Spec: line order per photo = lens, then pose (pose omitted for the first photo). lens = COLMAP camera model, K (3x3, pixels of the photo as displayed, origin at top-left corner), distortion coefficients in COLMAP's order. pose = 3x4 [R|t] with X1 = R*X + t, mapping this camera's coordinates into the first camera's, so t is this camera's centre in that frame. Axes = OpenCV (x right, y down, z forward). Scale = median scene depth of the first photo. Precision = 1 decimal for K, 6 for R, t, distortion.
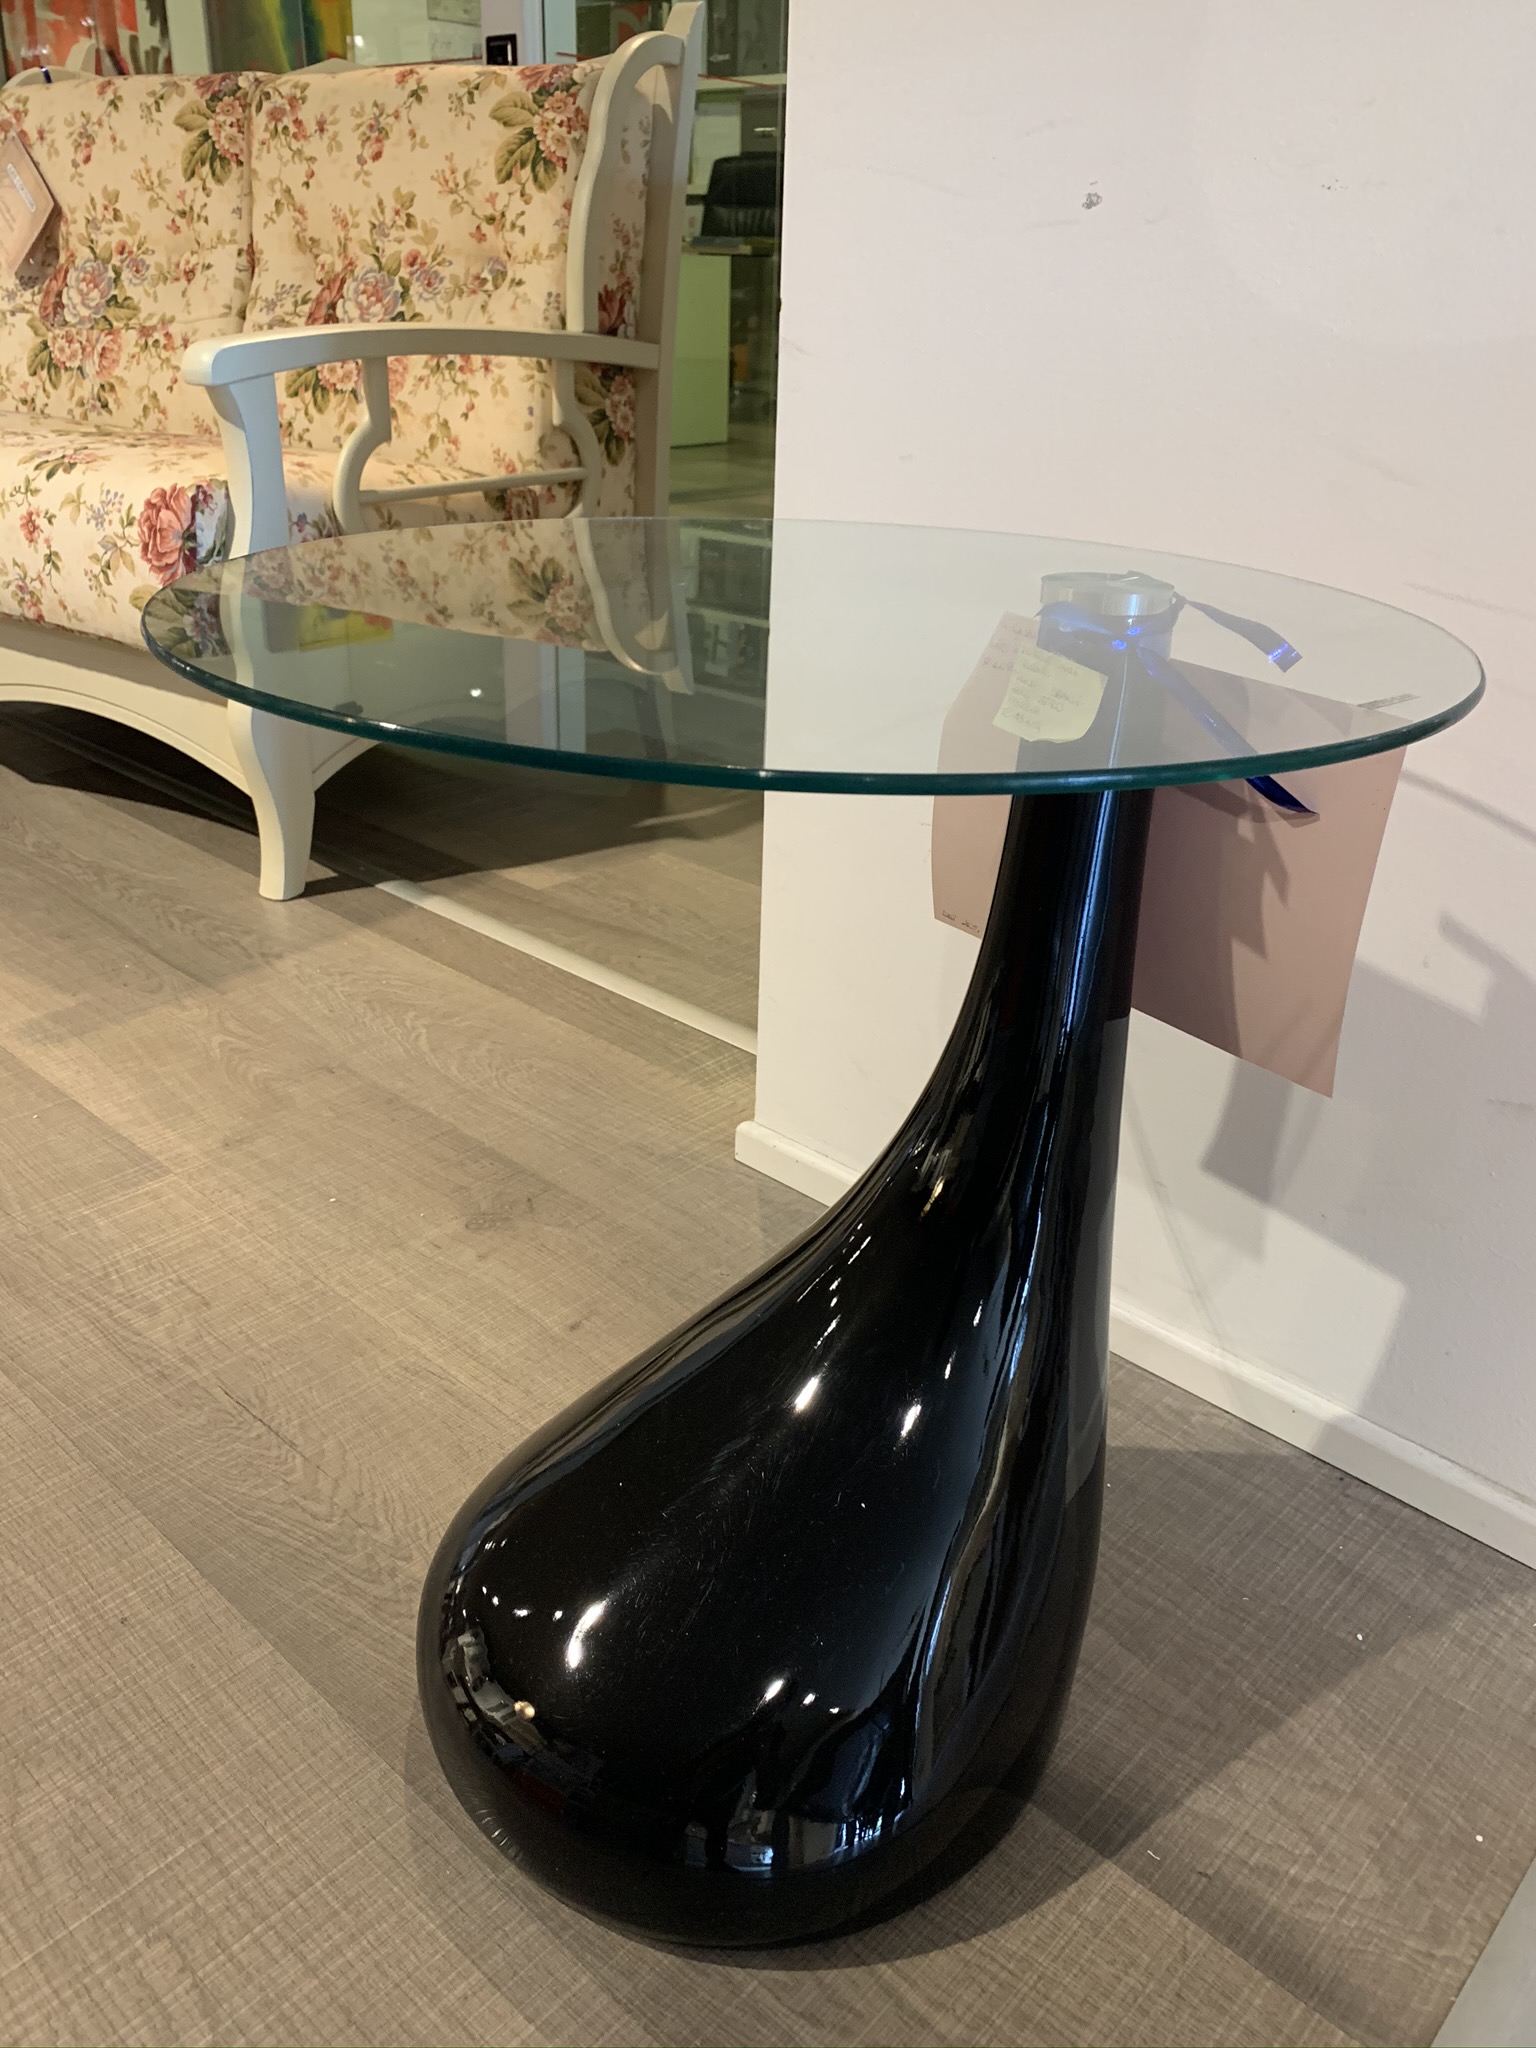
lens RADIAL K [[1541.0, 0, 768.0], [0, 1541.0, 1024.0], [0, 0, 1]] dist [0.012245, -0.022563]
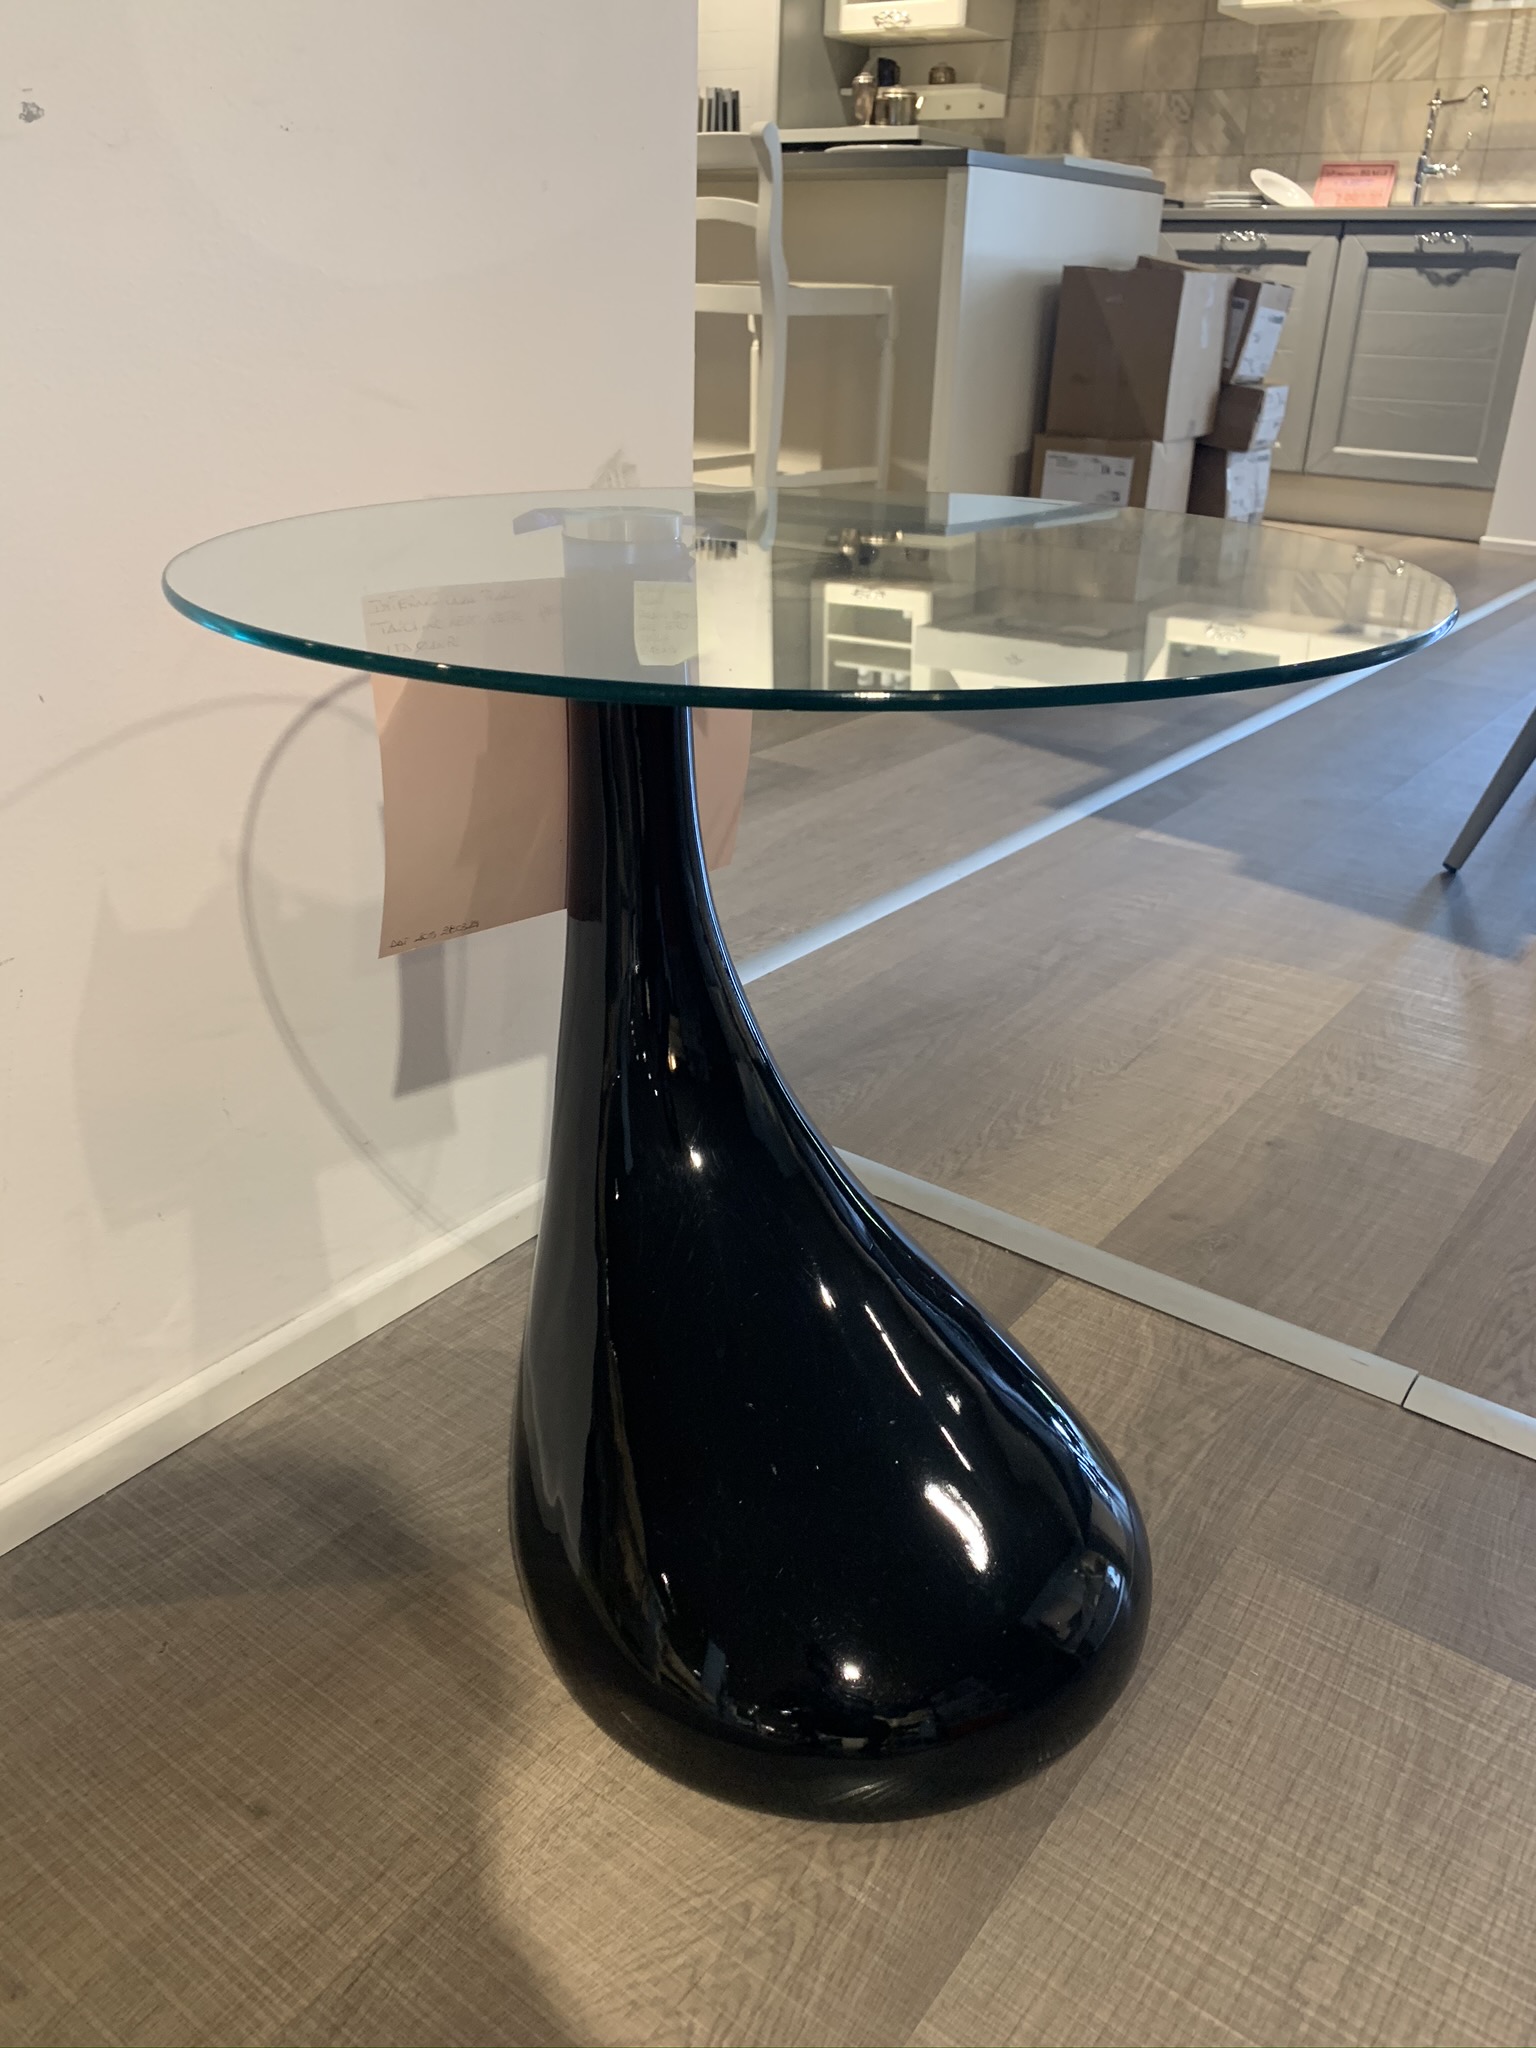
lens RADIAL K [[1541.0, 0, 768.0], [0, 1541.0, 1024.0], [0, 0, 1]] dist [0.012245, -0.022563]
pose [[-0.102298, -0.449766, 0.887269, -0.887539], [0.396628, 0.799540, 0.451024, -0.433759], [-0.912262, 0.398054, 0.096598, 0.907967]]
